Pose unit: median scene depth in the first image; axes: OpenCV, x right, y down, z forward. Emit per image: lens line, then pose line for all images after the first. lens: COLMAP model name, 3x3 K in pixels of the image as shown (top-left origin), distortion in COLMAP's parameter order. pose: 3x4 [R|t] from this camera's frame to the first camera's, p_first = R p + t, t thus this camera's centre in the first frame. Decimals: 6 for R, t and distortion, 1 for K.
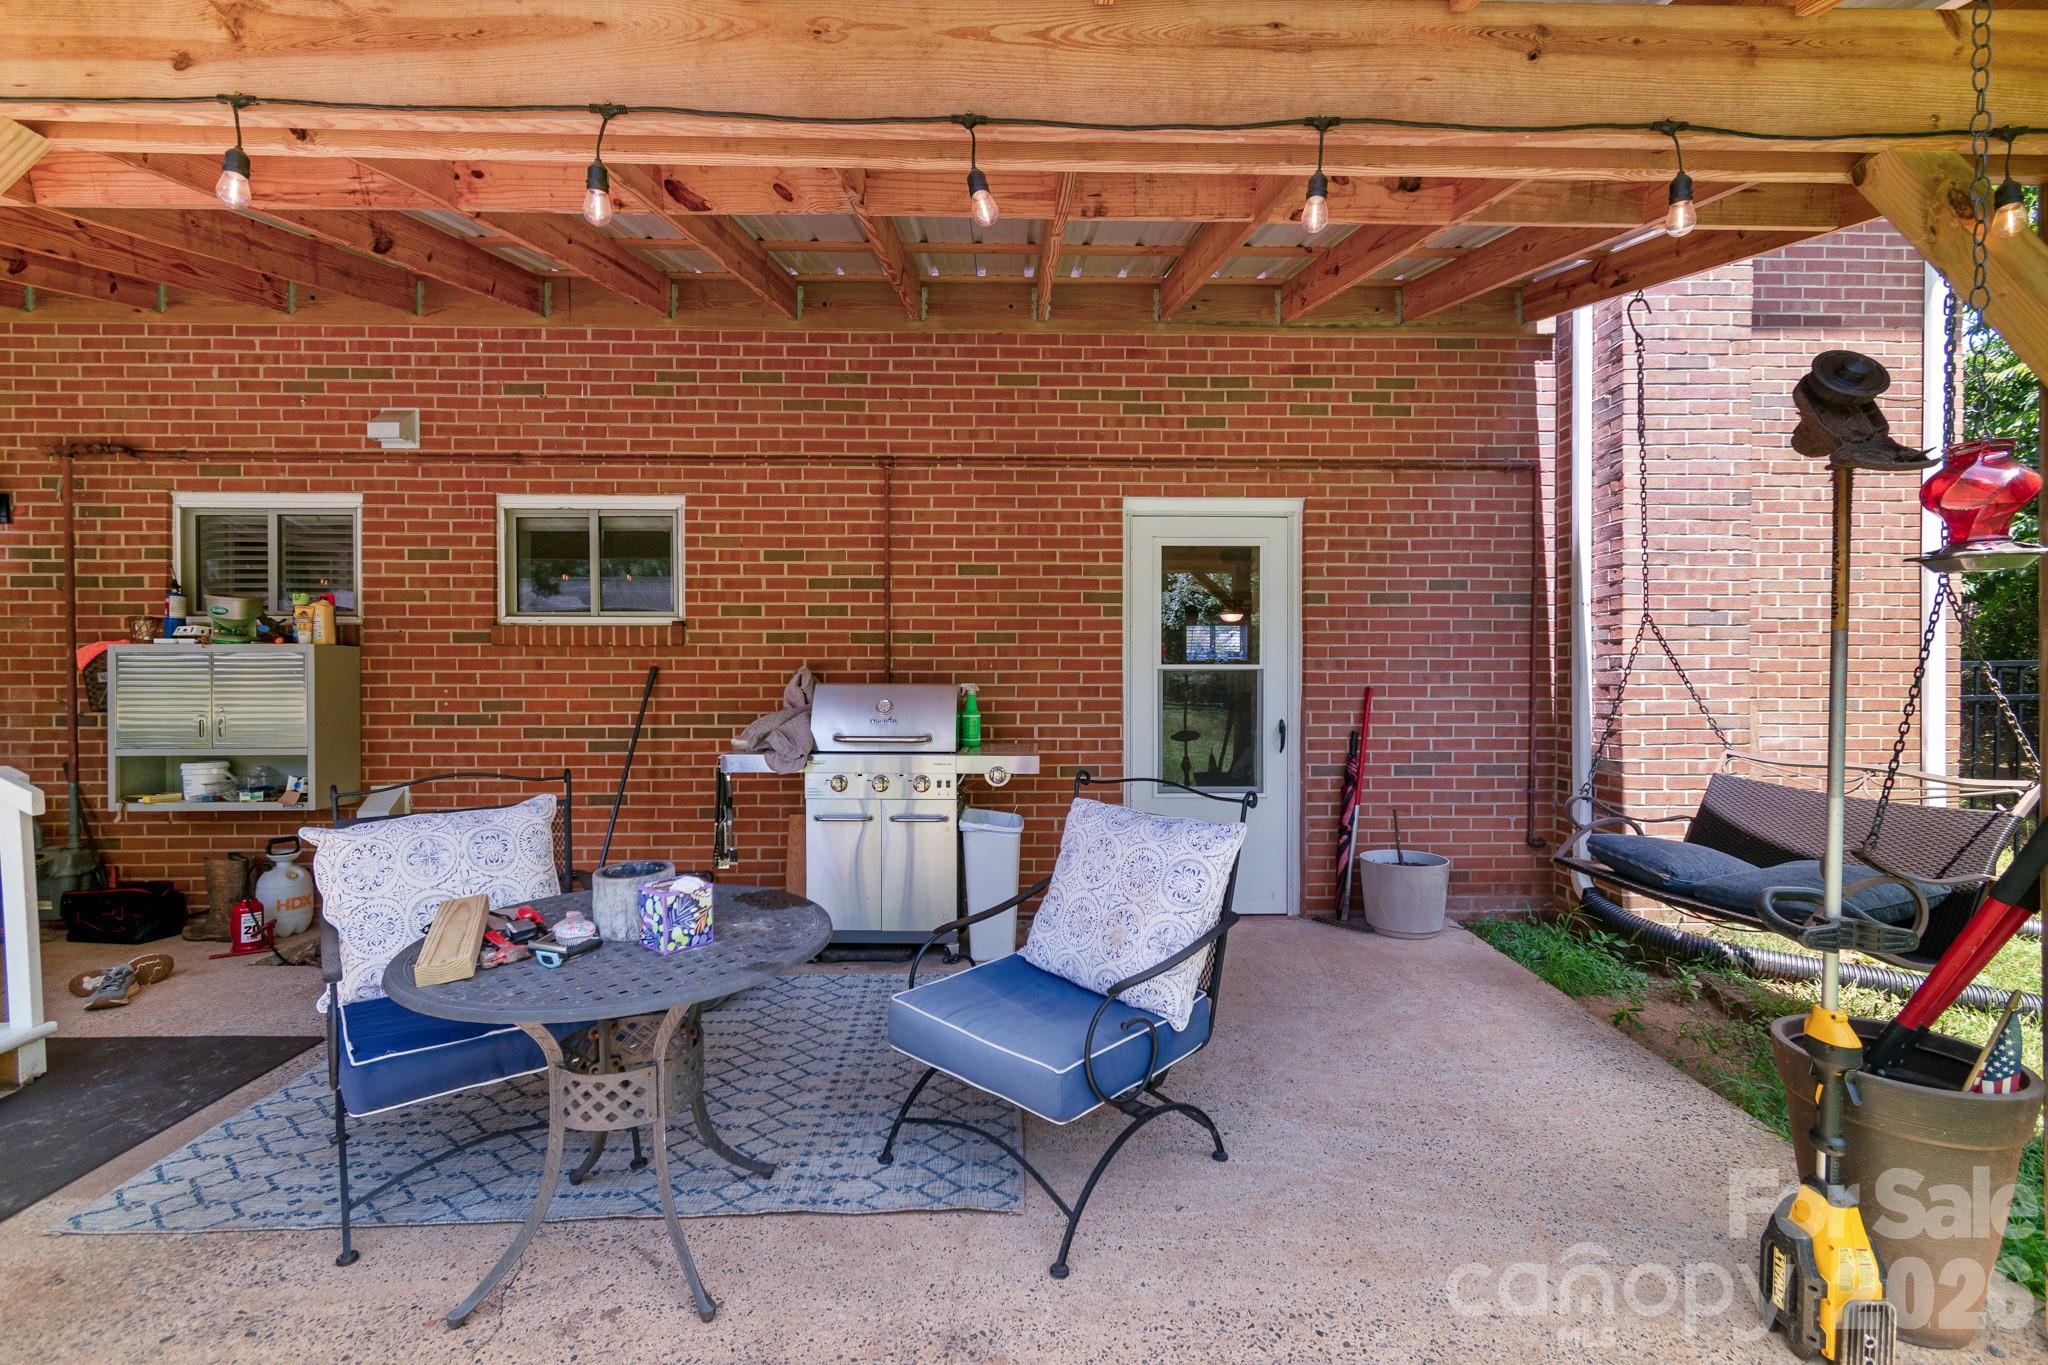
lens RADIAL K [[911.8, 0, 1025.8], [0, 911.8, 690.1], [0, 0, 1]] dist [0.001103, 0.000128]
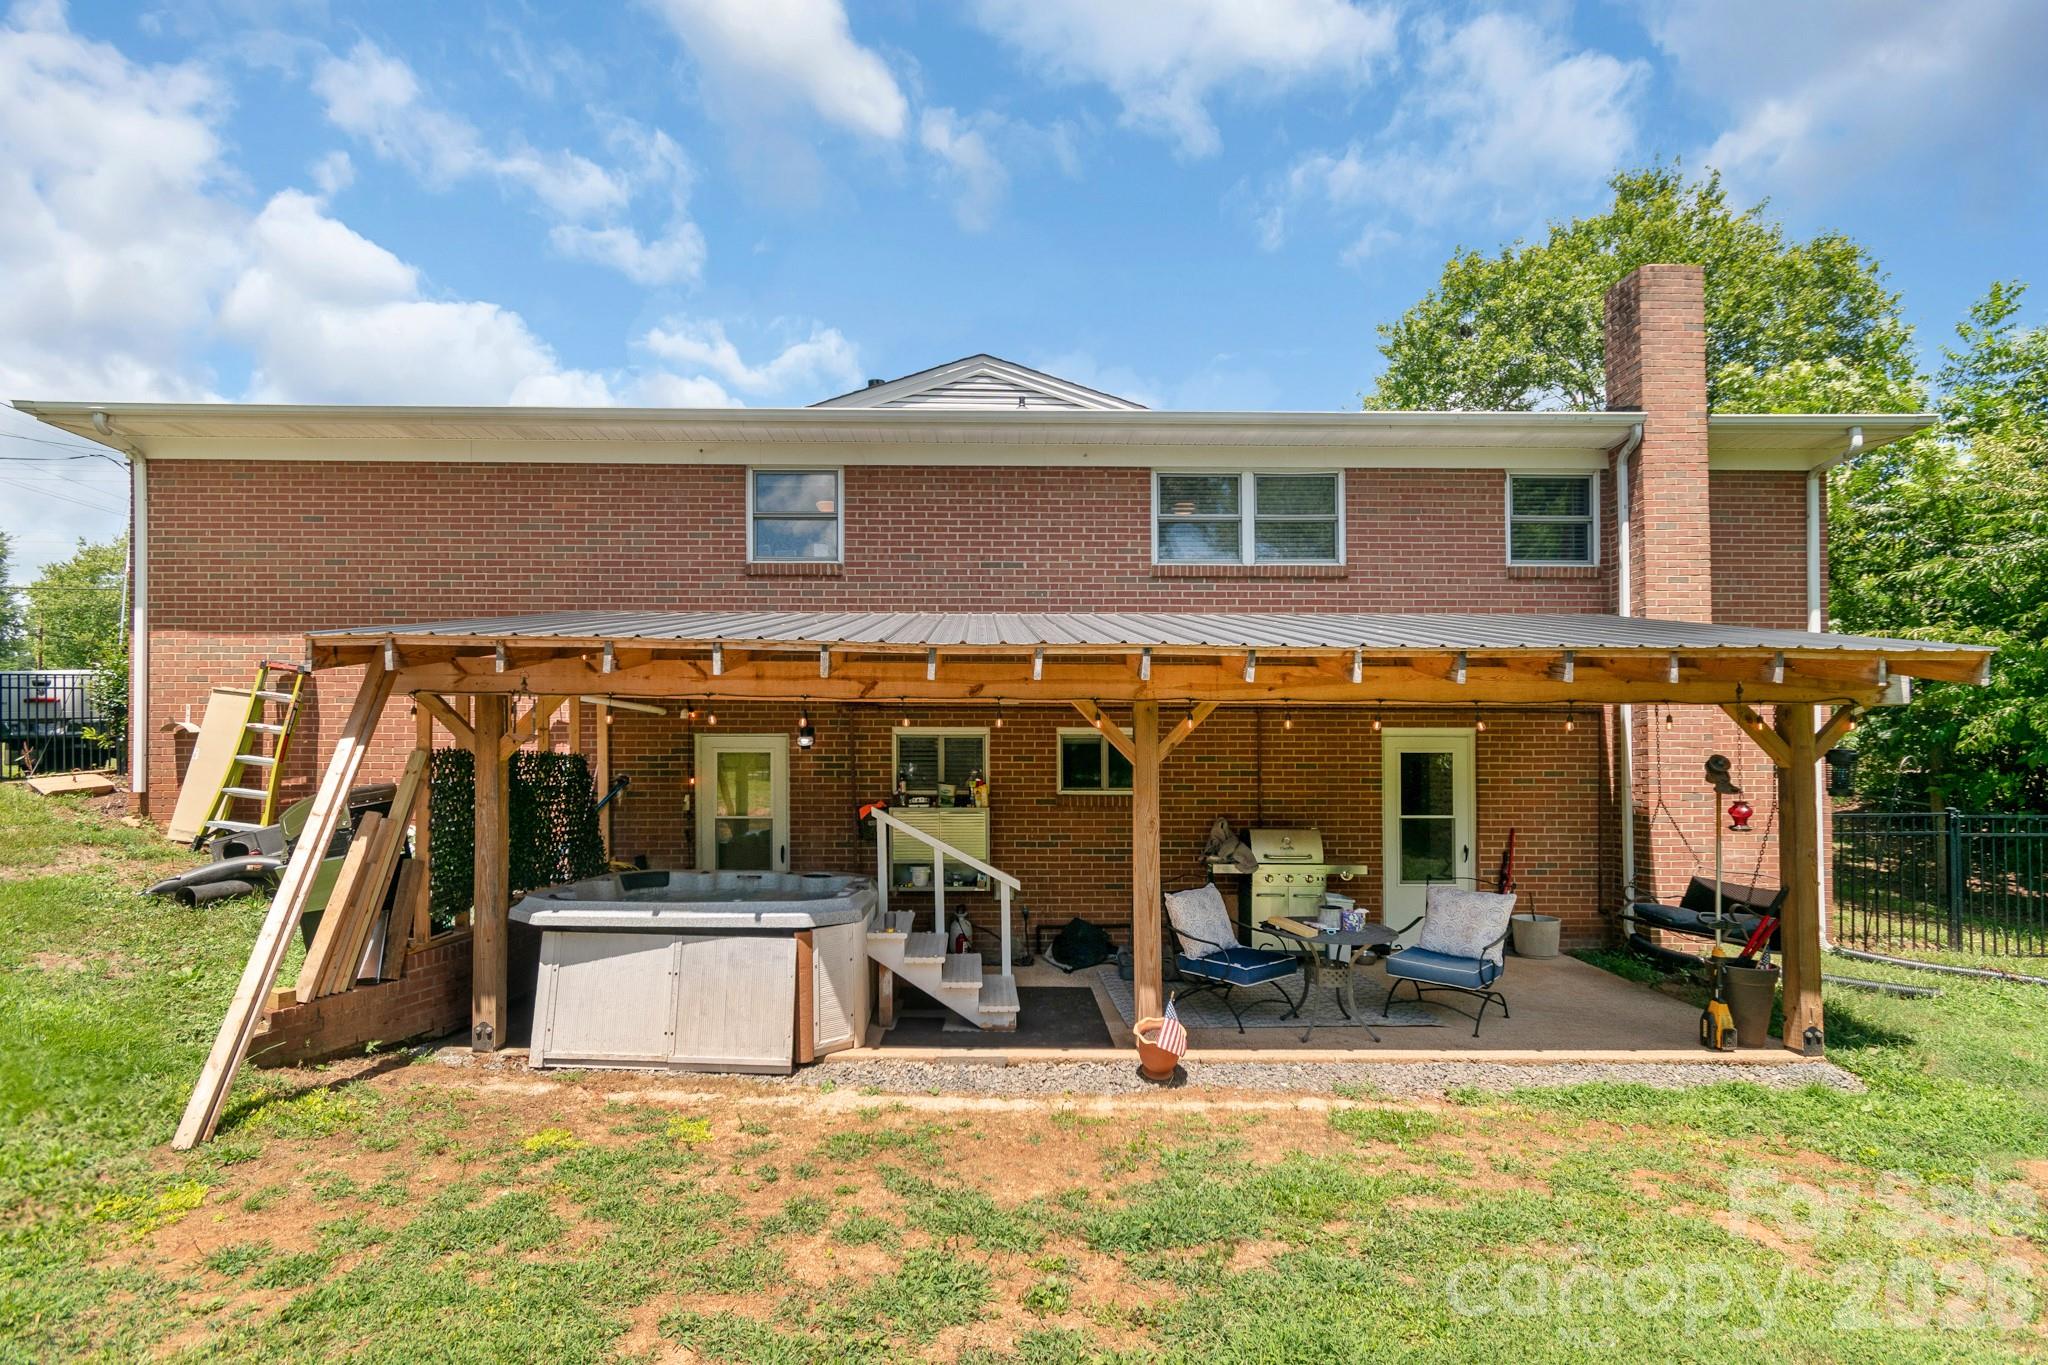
lens RADIAL K [[905.4, 0, 1024.7], [0, 905.4, 759.4], [0, 0, 1]] dist [0.001353, 0.000104]
pose [[0.999908, 0.001525, -0.013473, -0.624859], [-0.001882, 0.999647, -0.026518, -0.096156], [0.013428, 0.026541, 0.999558, -0.914989]]
